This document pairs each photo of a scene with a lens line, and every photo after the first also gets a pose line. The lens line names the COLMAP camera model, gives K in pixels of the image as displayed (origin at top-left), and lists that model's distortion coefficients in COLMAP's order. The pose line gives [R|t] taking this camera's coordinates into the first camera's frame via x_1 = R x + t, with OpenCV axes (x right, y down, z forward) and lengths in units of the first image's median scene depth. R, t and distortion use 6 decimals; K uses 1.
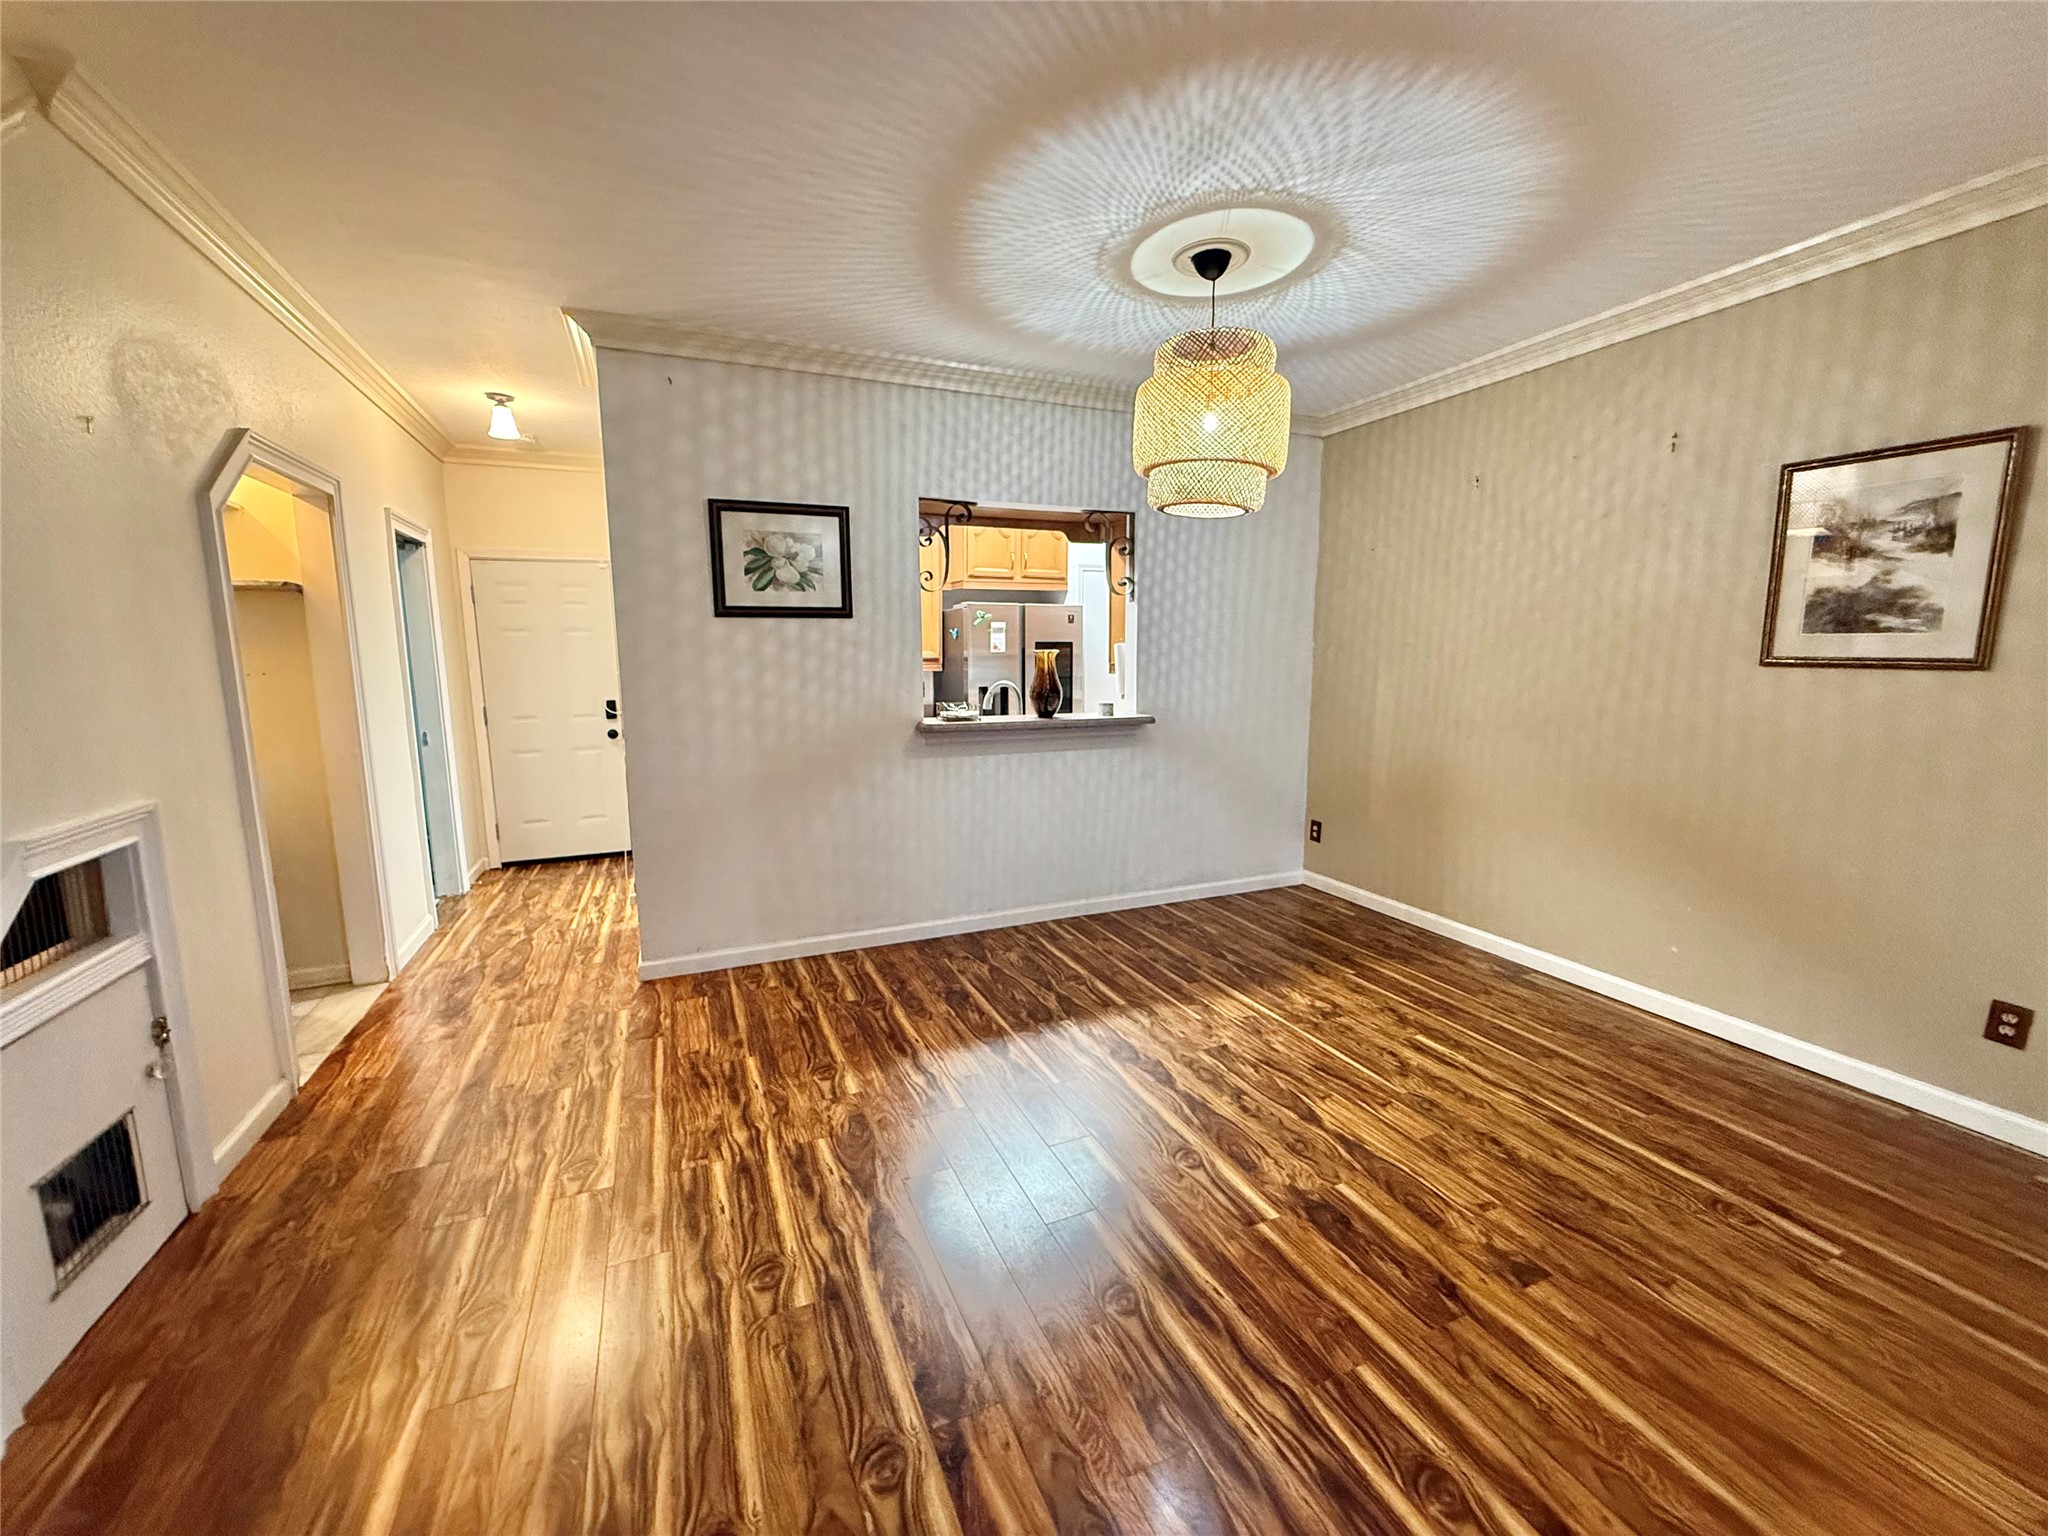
lens RADIAL K [[815.8, 0, 1024.0], [0, 815.8, 768.0], [0, 0, 1]] dist [0.001164, -0.000309]
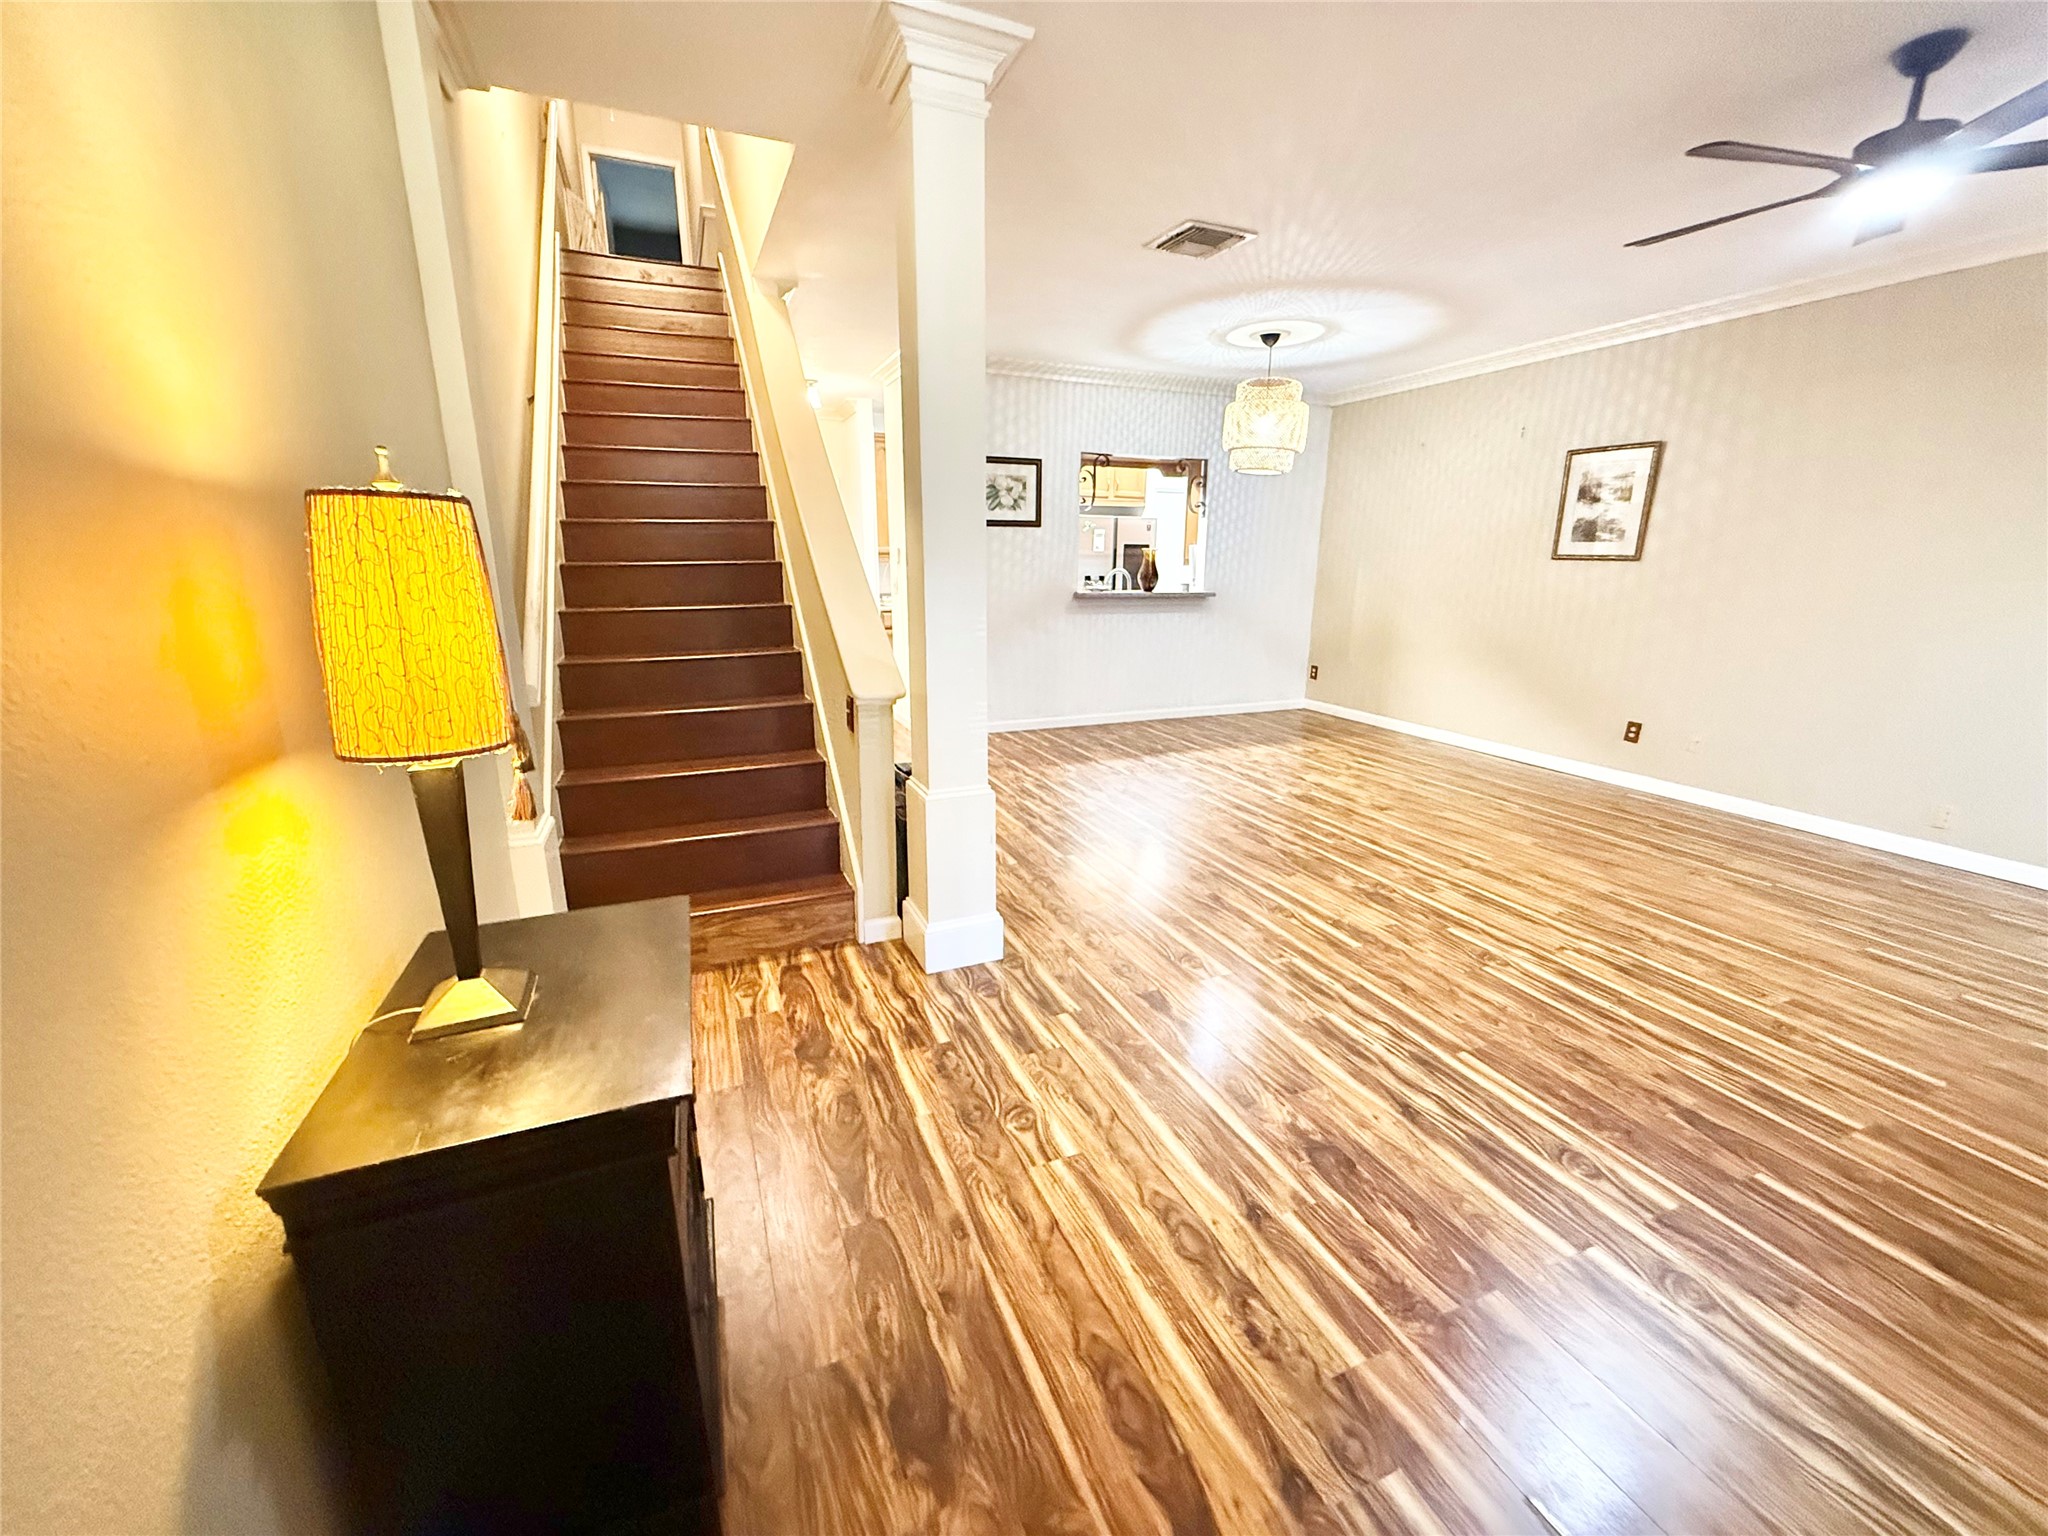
lens RADIAL K [[815.8, 0, 1024.0], [0, 815.8, 768.0], [0, 0, 1]] dist [0.001164, -0.000309]
pose [[0.999854, 0.014009, -0.009786, -0.244849], [-0.012842, 0.993786, 0.110560, 0.135375], [0.011274, -0.110418, 0.993821, -0.792375]]
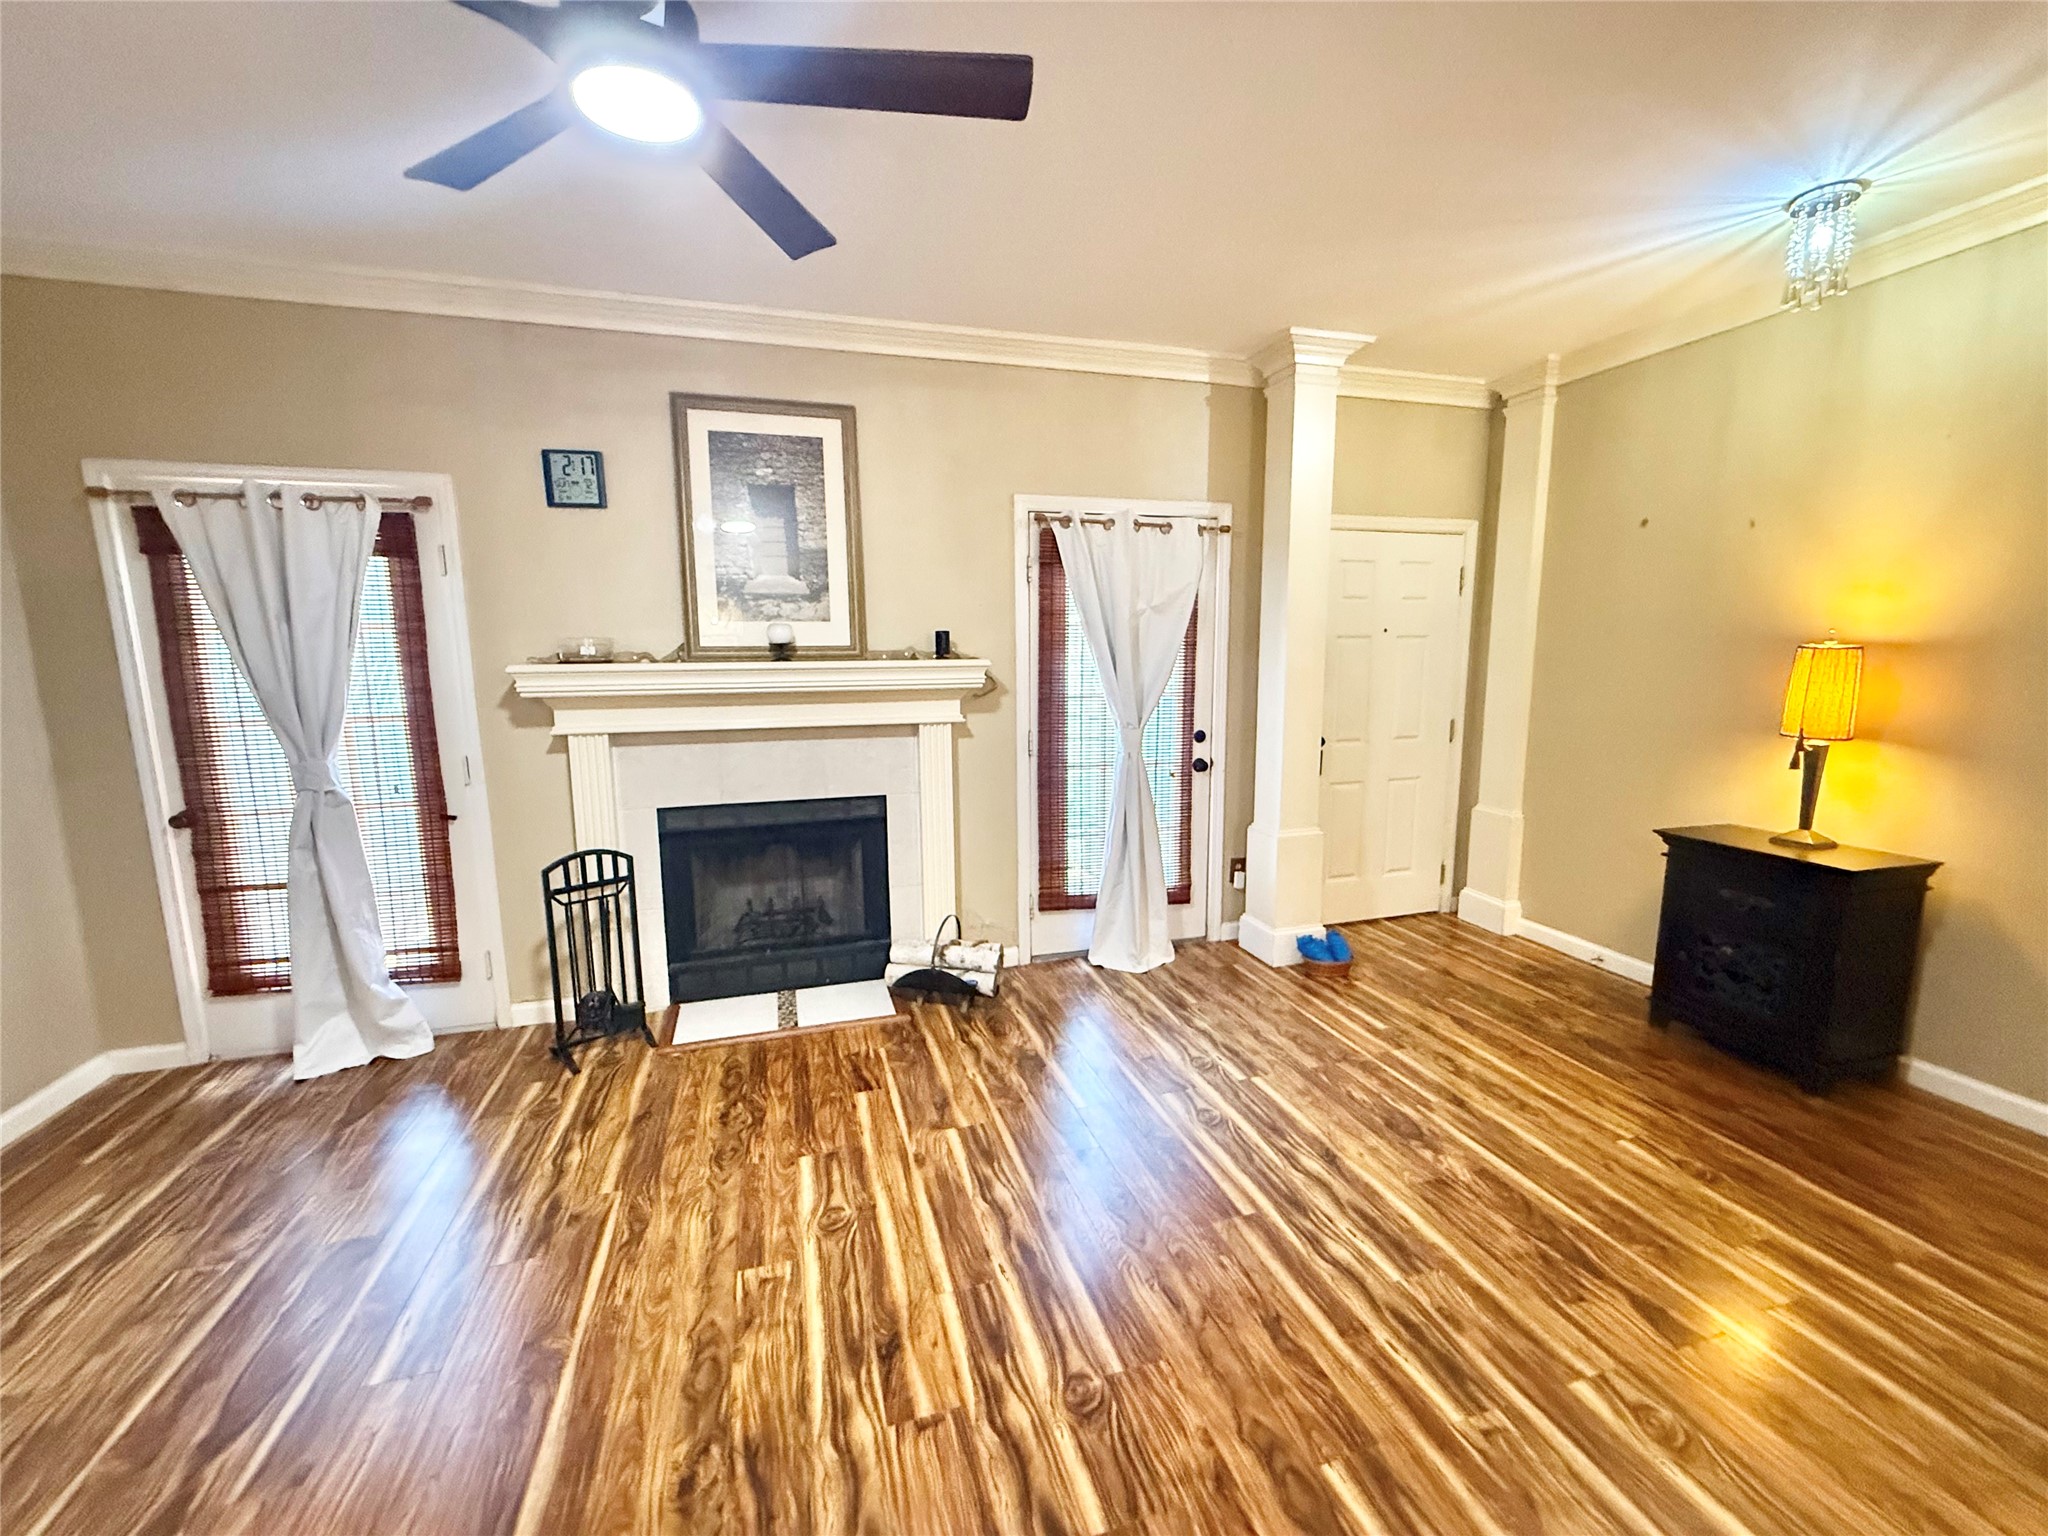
lens RADIAL K [[815.8, 0, 1024.0], [0, 815.8, 768.0], [0, 0, 1]] dist [0.001164, -0.000309]
pose [[-0.992685, -0.003613, 0.120676, 0.217235], [0.031488, 0.957208, 0.287682, -0.064559], [-0.116551, 0.289378, -0.950093, 0.384222]]
